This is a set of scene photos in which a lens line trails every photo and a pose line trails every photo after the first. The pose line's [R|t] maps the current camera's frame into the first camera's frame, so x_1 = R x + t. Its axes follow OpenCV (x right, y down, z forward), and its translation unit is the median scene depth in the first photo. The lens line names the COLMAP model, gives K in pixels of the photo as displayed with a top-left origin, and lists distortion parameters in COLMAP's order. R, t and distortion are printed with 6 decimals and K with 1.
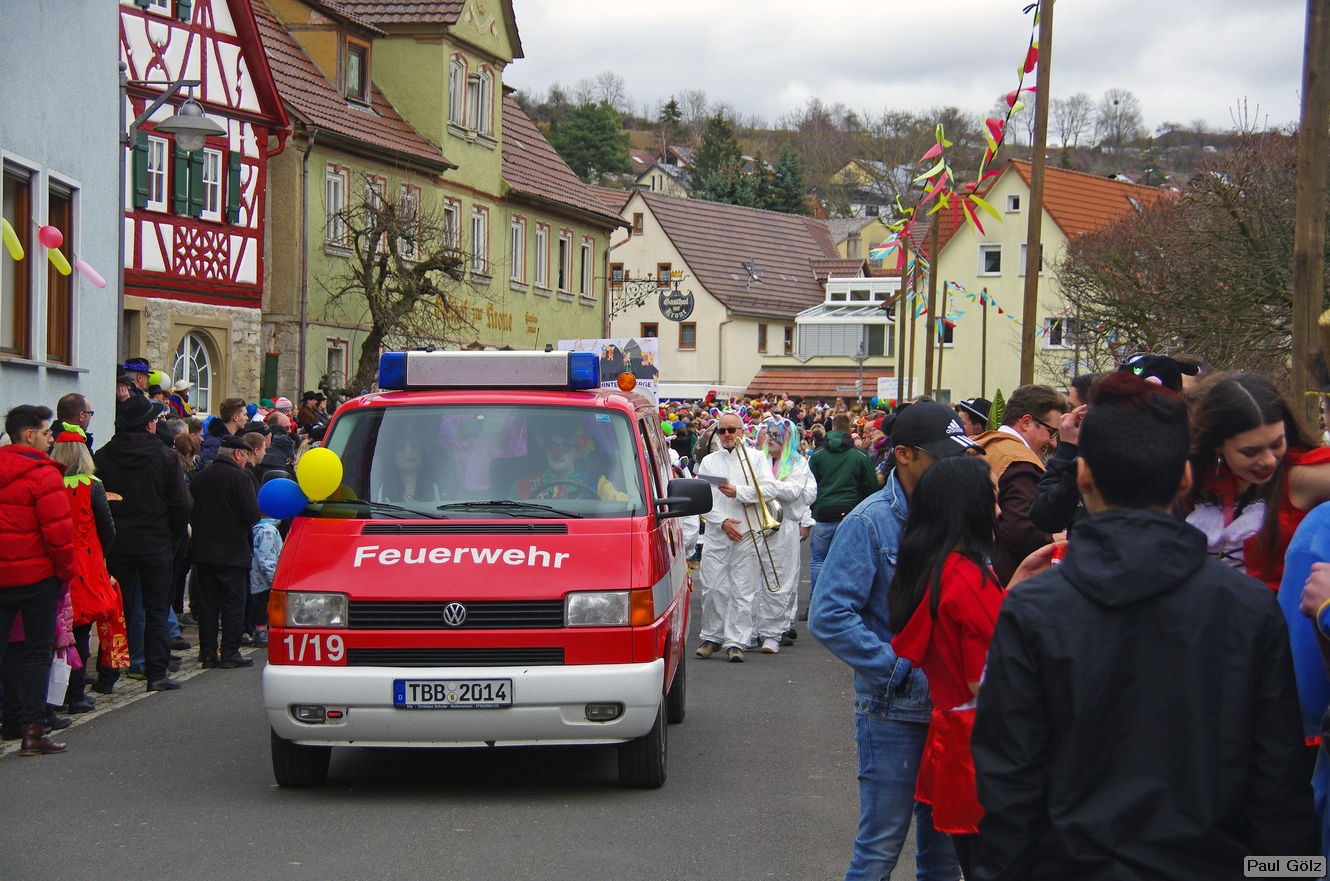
lens RADIAL K [[3206.5, 0, 665.0], [0, 3206.5, 440.5], [0, 0, 1]] dist [0.590297, -0.180415]
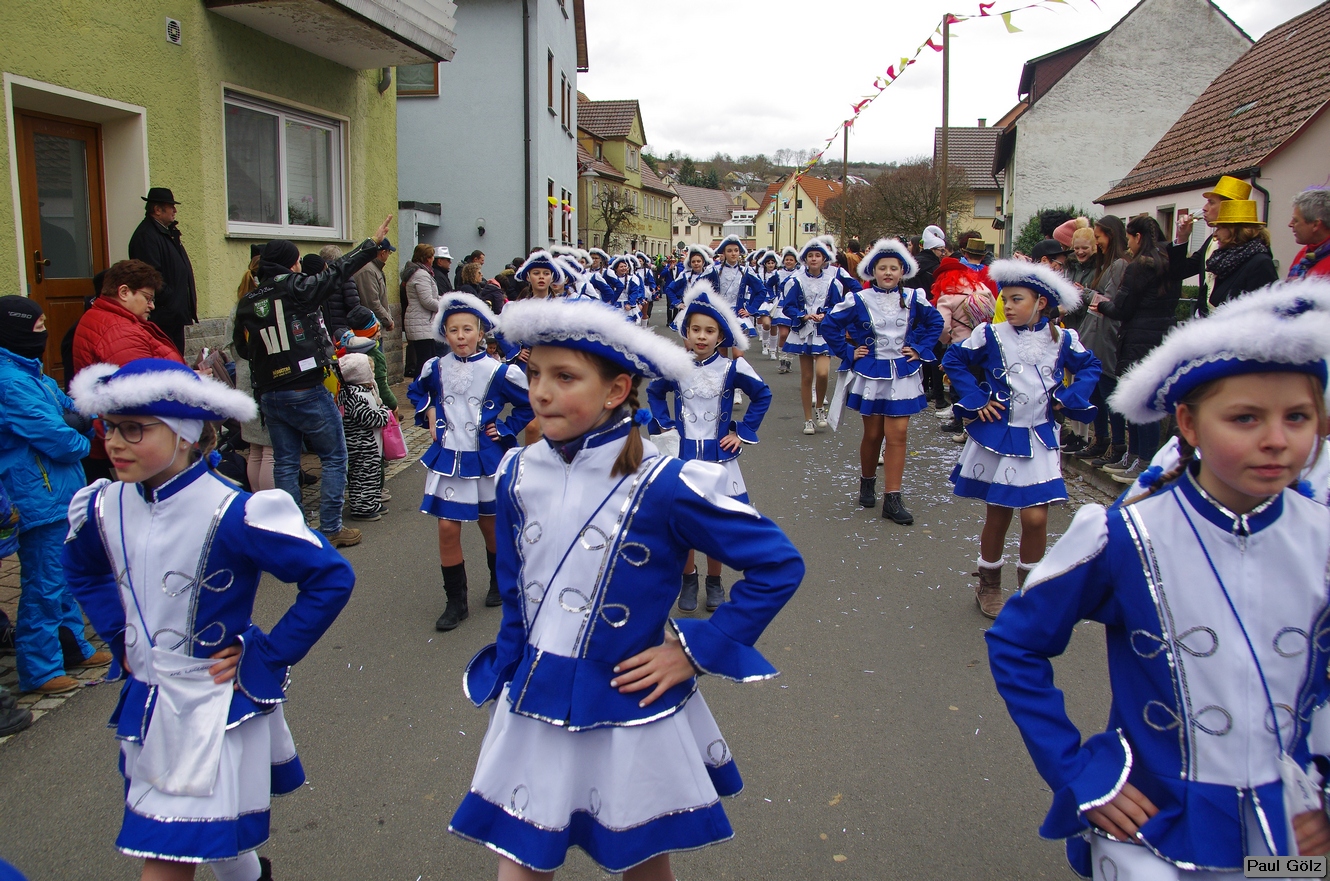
lens RADIAL K [[1073.8, 0, 665.0], [0, 1073.8, 440.5], [0, 0, 1]] dist [-0.167657, 0.137798]
pose [[0.999743, -0.022411, 0.003511, -0.041656], [0.021552, 0.986690, 0.161179, 0.002267], [-0.007077, -0.161062, 0.986919, -0.101467]]
